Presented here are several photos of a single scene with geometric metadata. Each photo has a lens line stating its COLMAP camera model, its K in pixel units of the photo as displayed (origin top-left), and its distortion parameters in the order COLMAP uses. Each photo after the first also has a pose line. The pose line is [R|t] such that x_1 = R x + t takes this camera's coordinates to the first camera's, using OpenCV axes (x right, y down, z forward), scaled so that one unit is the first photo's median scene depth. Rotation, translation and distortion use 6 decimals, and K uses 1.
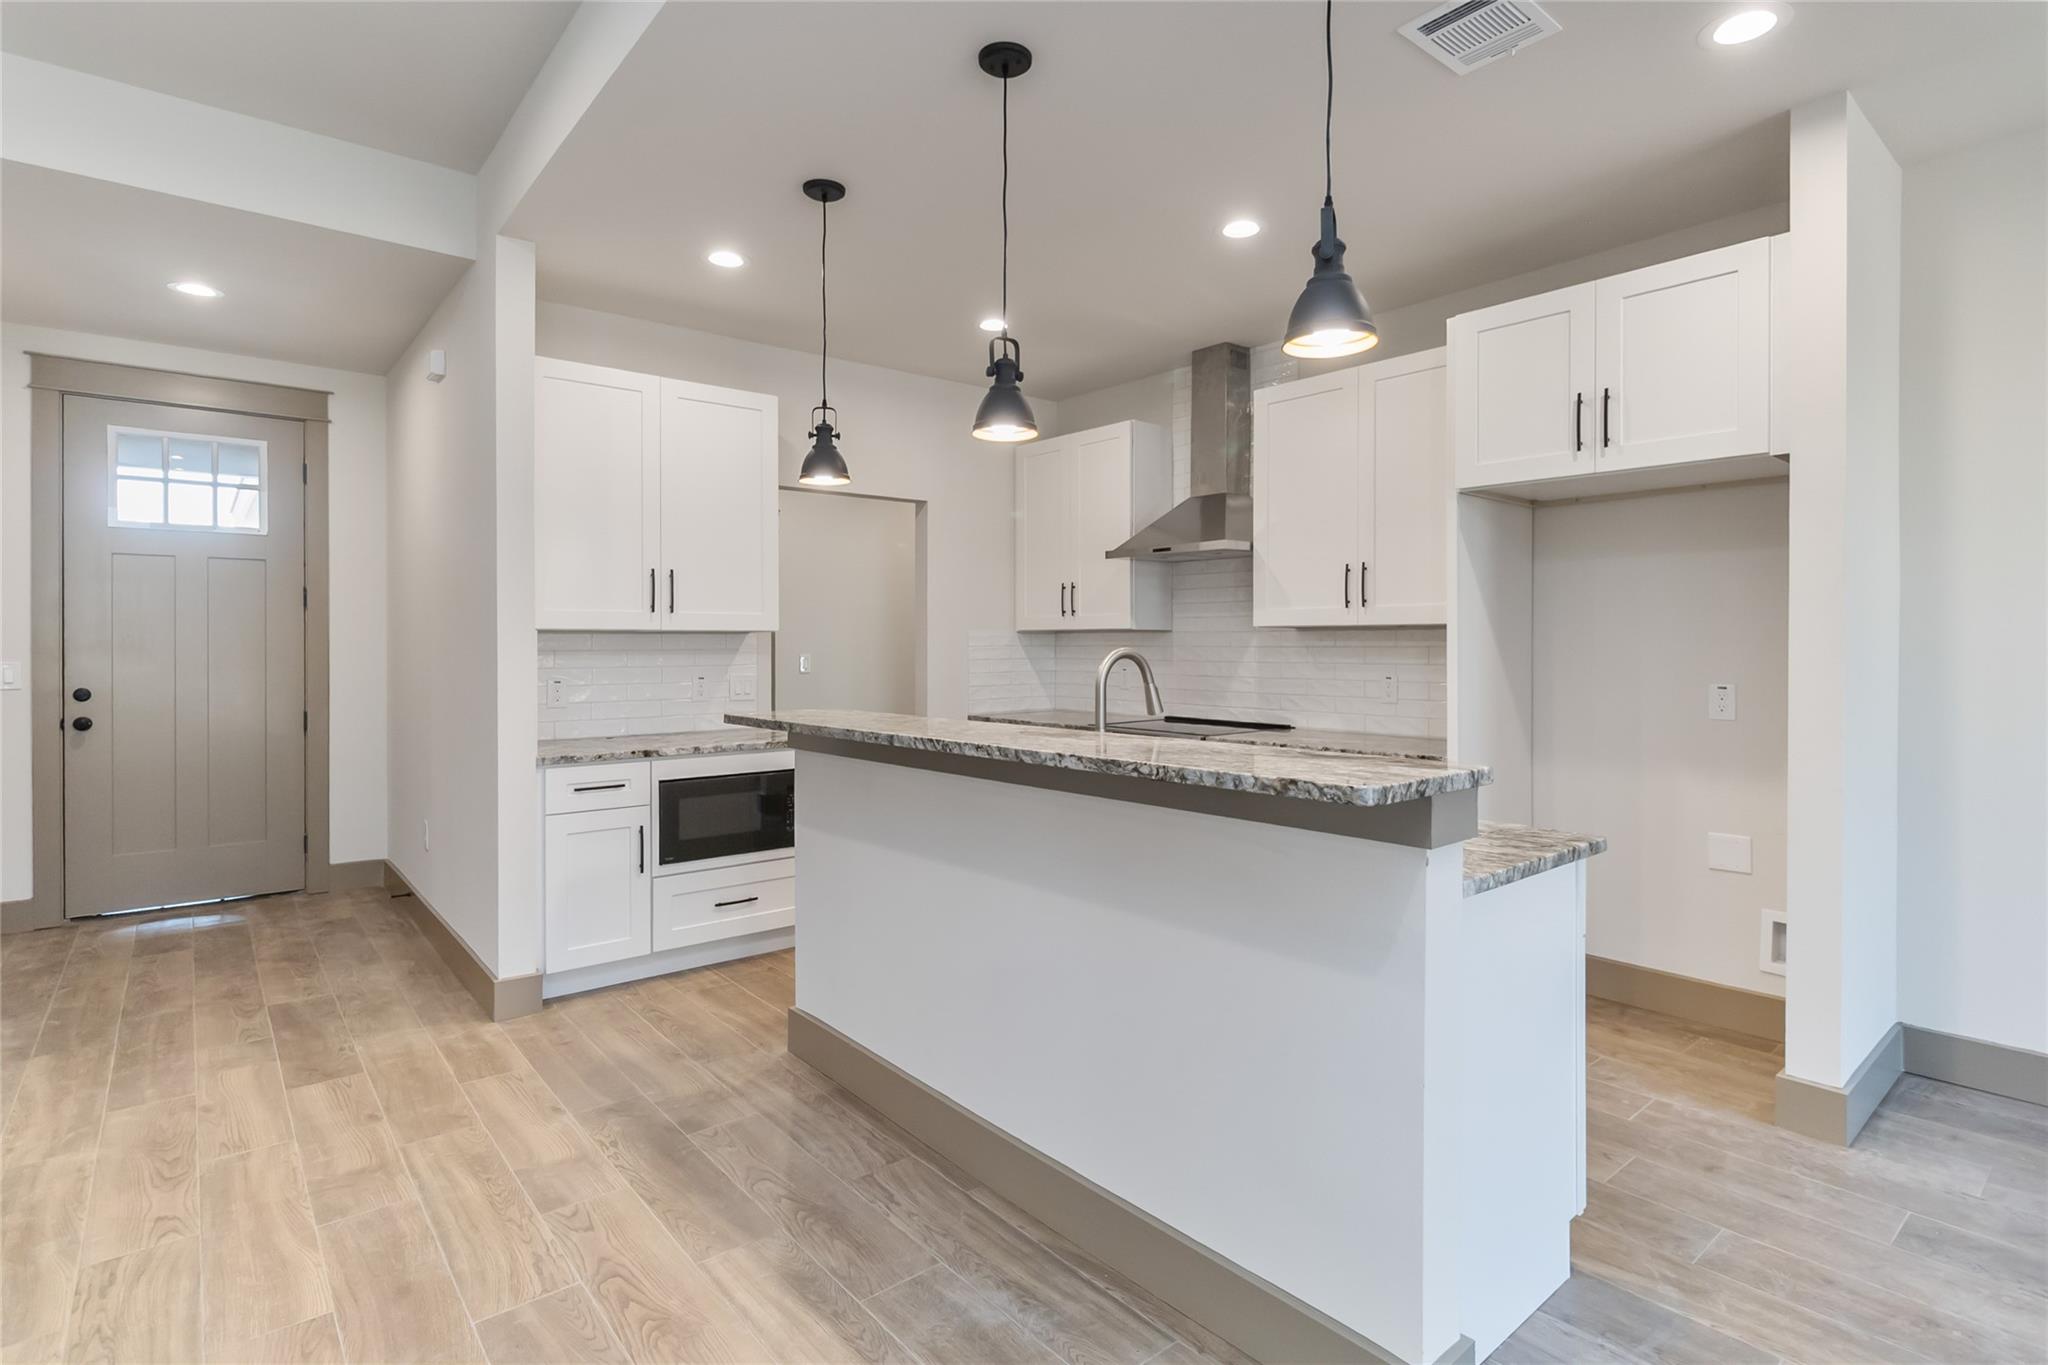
lens RADIAL K [[1006.9, 0, 1036.3], [0, 1006.9, 650.7], [0, 0, 1]] dist [-0.000125, -0.000383]
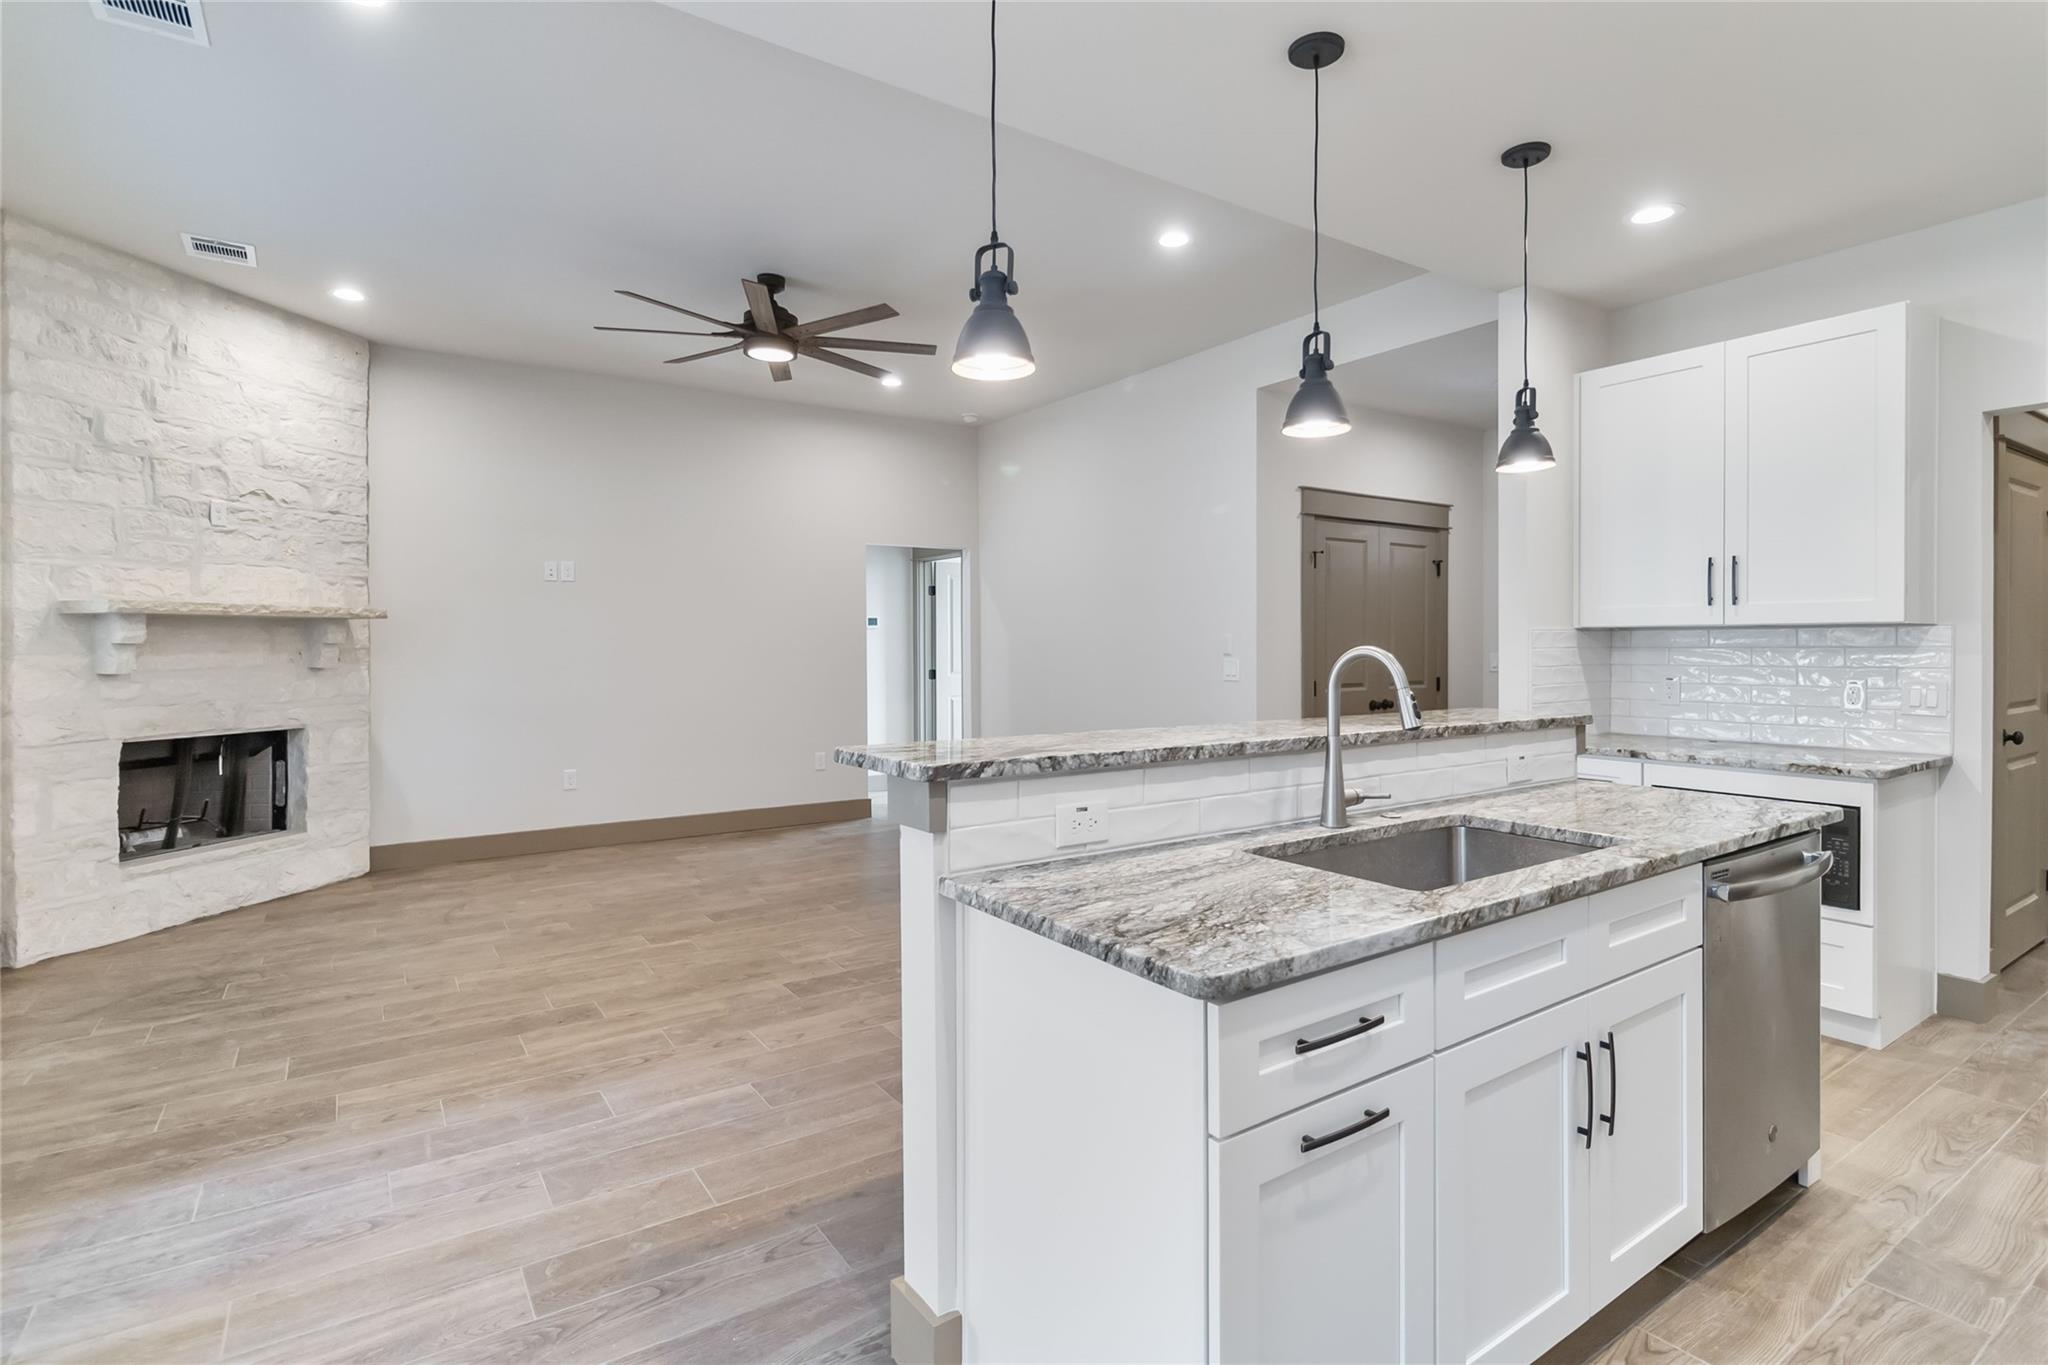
lens RADIAL K [[1006.9, 0, 1036.3], [0, 1006.9, 650.7], [0, 0, 1]] dist [-0.000125, -0.000383]
pose [[-0.095902, 0.008829, -0.995352, 0.930201], [-0.002795, 0.999954, 0.009139, -0.006335], [0.995387, 0.003659, -0.095873, 0.763730]]
